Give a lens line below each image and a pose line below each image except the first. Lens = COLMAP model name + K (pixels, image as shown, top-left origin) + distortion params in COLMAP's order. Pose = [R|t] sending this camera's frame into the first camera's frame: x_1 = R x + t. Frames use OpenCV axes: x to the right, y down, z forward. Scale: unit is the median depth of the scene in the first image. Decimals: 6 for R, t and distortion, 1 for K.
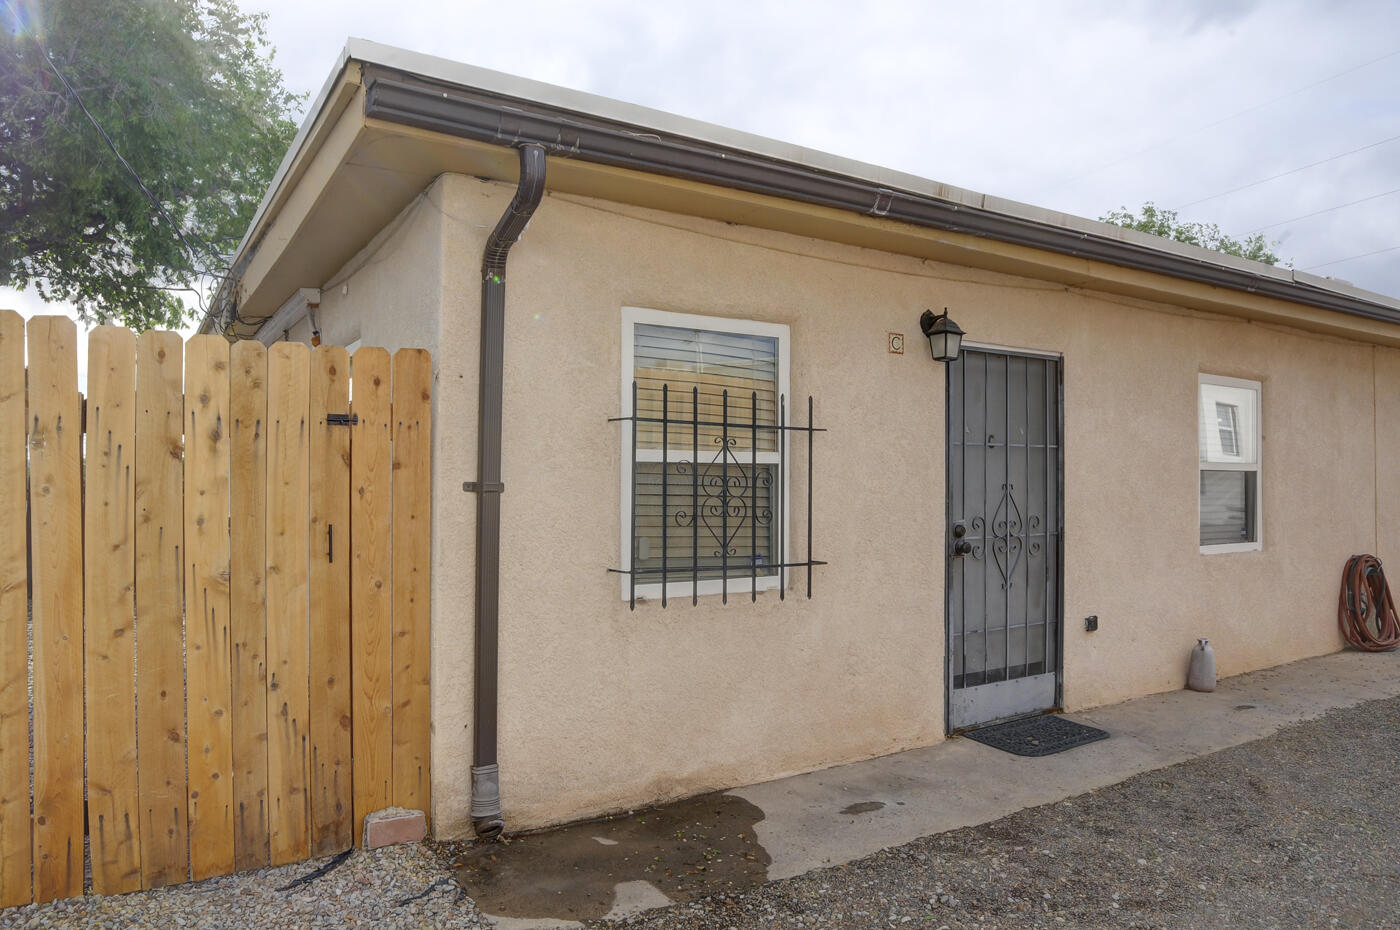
lens RADIAL K [[939.9, 0, 700.0], [0, 939.9, 465.0], [0, 0, 1]] dist [-0.055137, 0.002335]
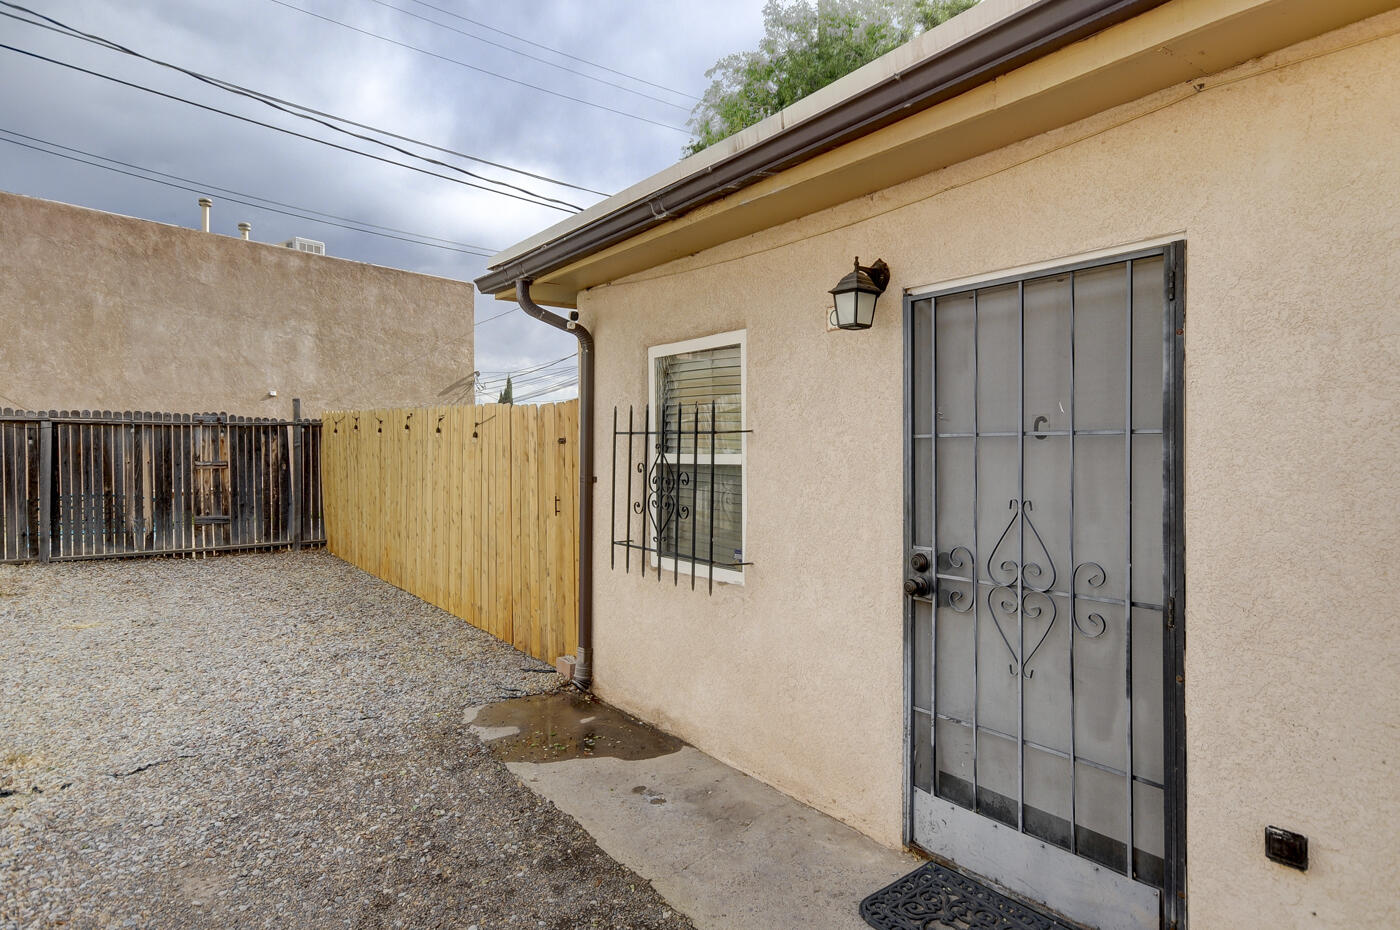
lens RADIAL K [[800.7, 0, 698.6], [0, 800.7, 458.0], [0, 0, 1]] dist [0.019995, 0.000215]
pose [[0.065697, 0.004647, -0.997829, 0.978023], [0.017798, 0.999825, 0.005828, -0.015199], [0.997681, -0.018142, 0.065603, 0.907904]]
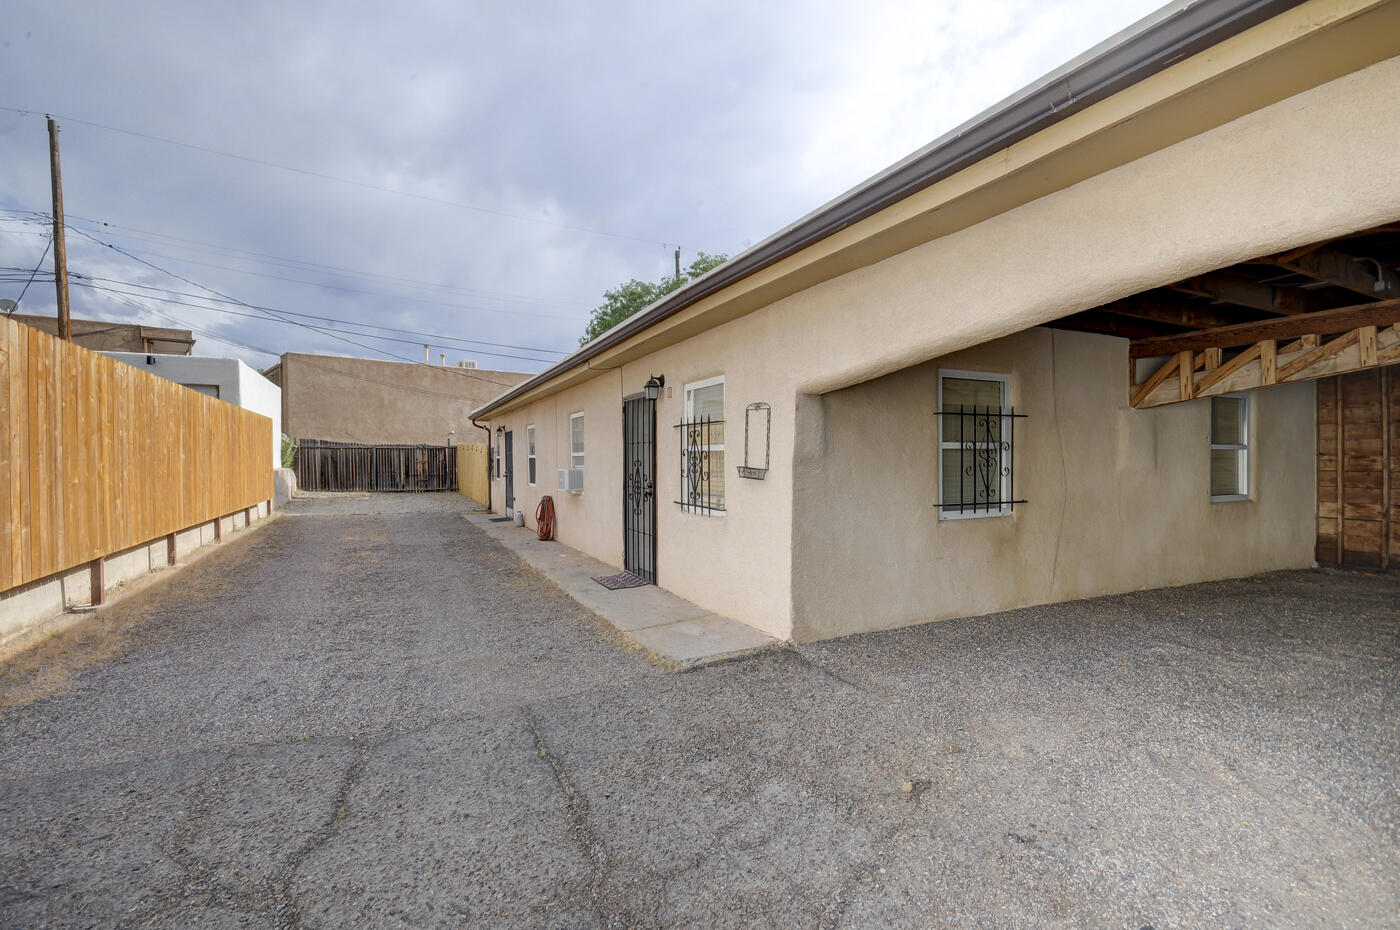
lens RADIAL K [[629.1, 0, 702.4], [0, 629.1, 470.5], [0, 0, 1]] dist [-0.015656, -0.000462]
pose [[-0.092505, 0.016290, -0.995579, 3.696135], [0.021889, 0.999658, 0.014322, 0.043221], [0.995472, -0.020467, -0.092830, 2.553392]]
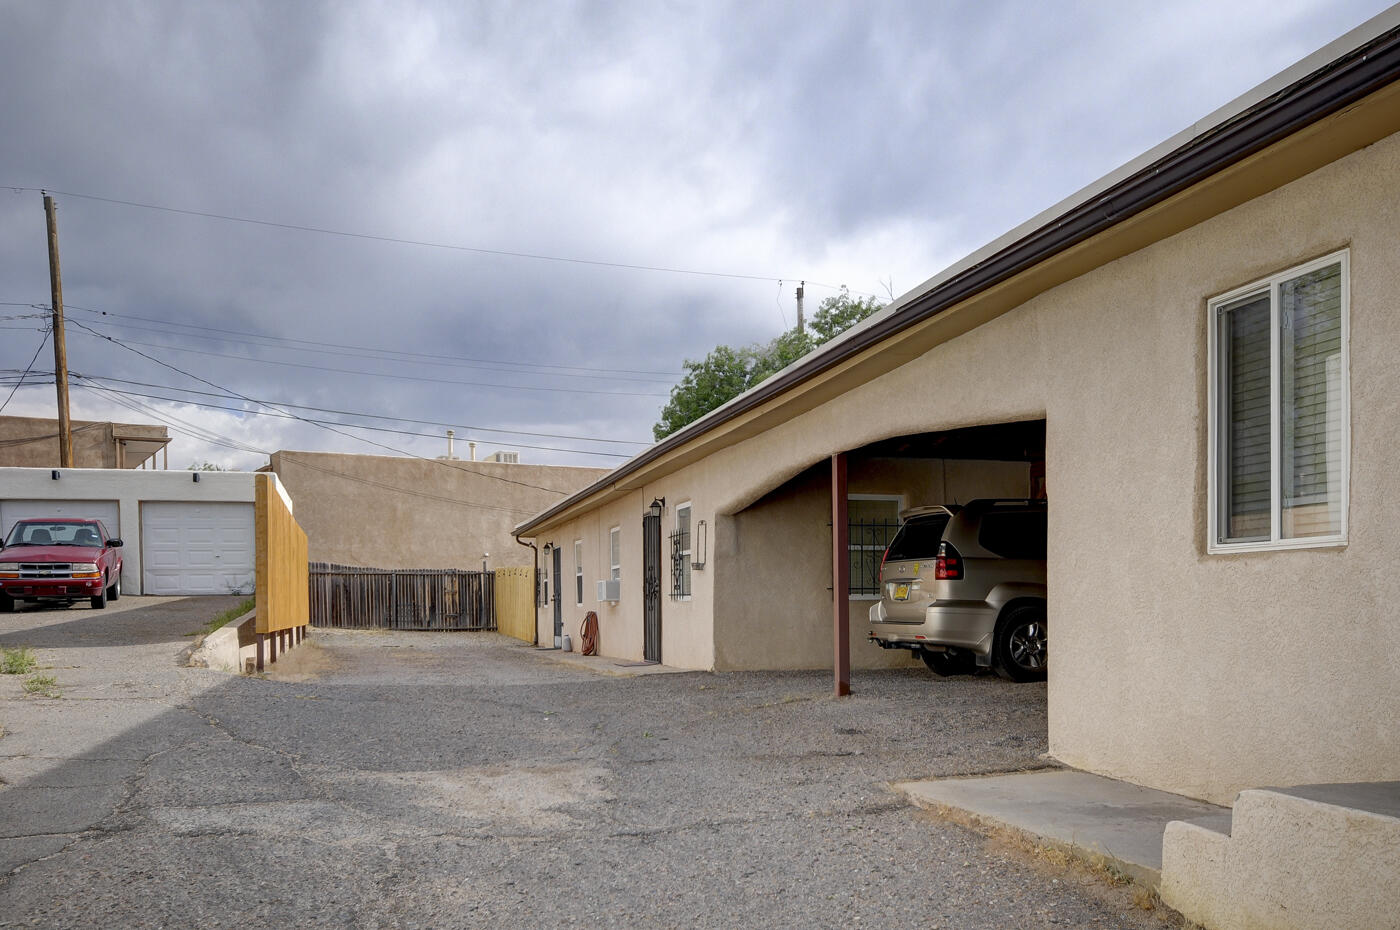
lens RADIAL K [[1205.1, 0, 752.1], [0, 1205.1, 634.5], [0, 0, 1]] dist [-0.050059, 0.001398]
pose [[-0.241691, 0.018952, -0.970168, 5.729088], [0.023608, 0.999628, 0.013646, 0.210612], [0.970066, -0.019606, -0.242048, 3.472453]]
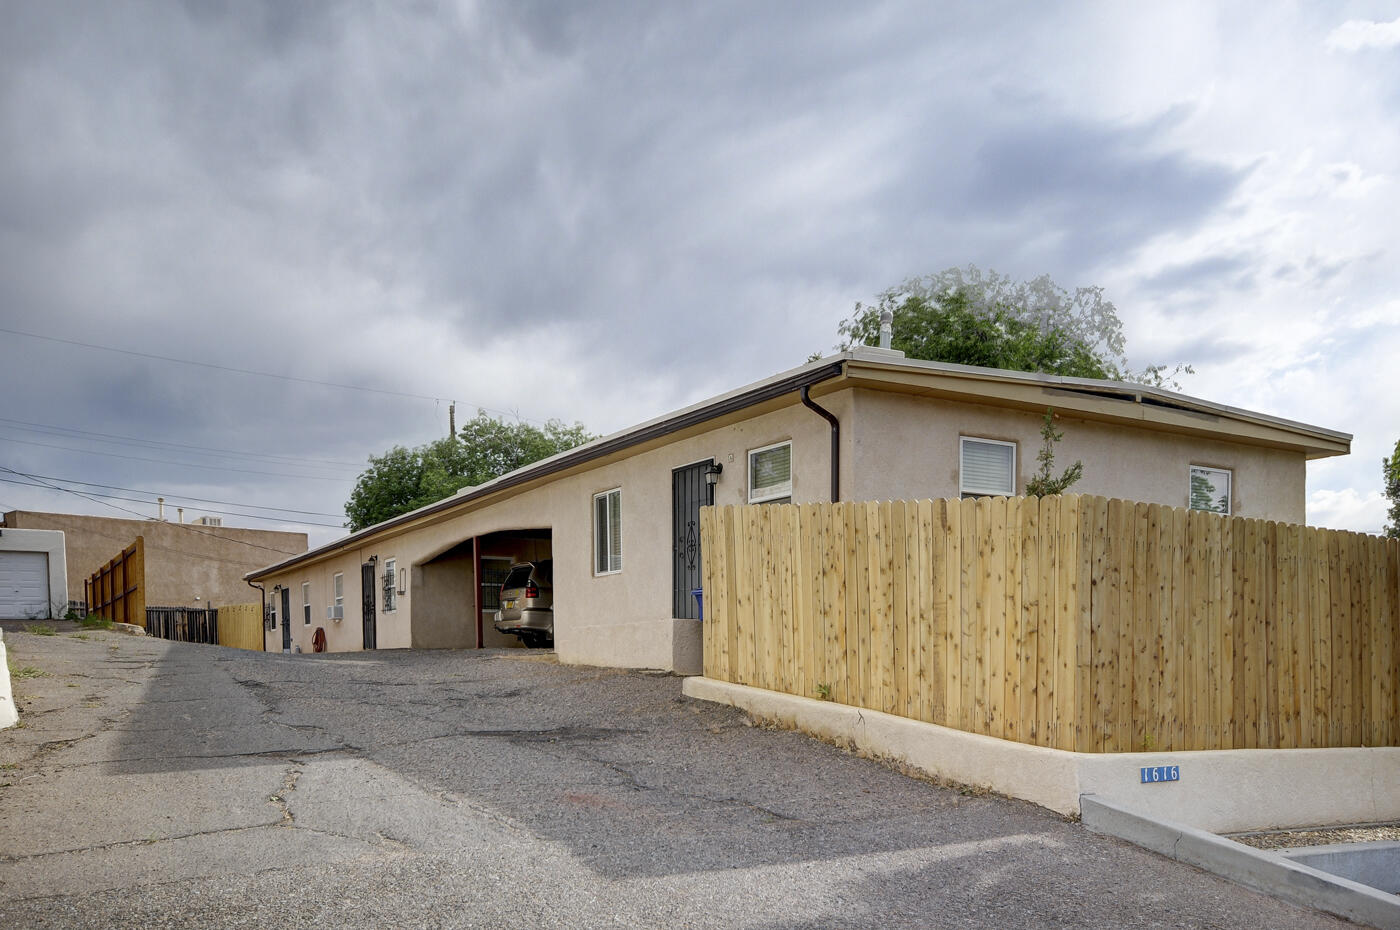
lens RADIAL K [[1096.9, 0, 733.2], [0, 1096.9, 686.9], [0, 0, 1]] dist [-0.005996, -0.002200]
pose [[0.045967, 0.019590, -0.998751, 8.176941], [0.029687, 0.999339, 0.020968, 0.472406], [0.998502, -0.030613, 0.045355, 3.945078]]
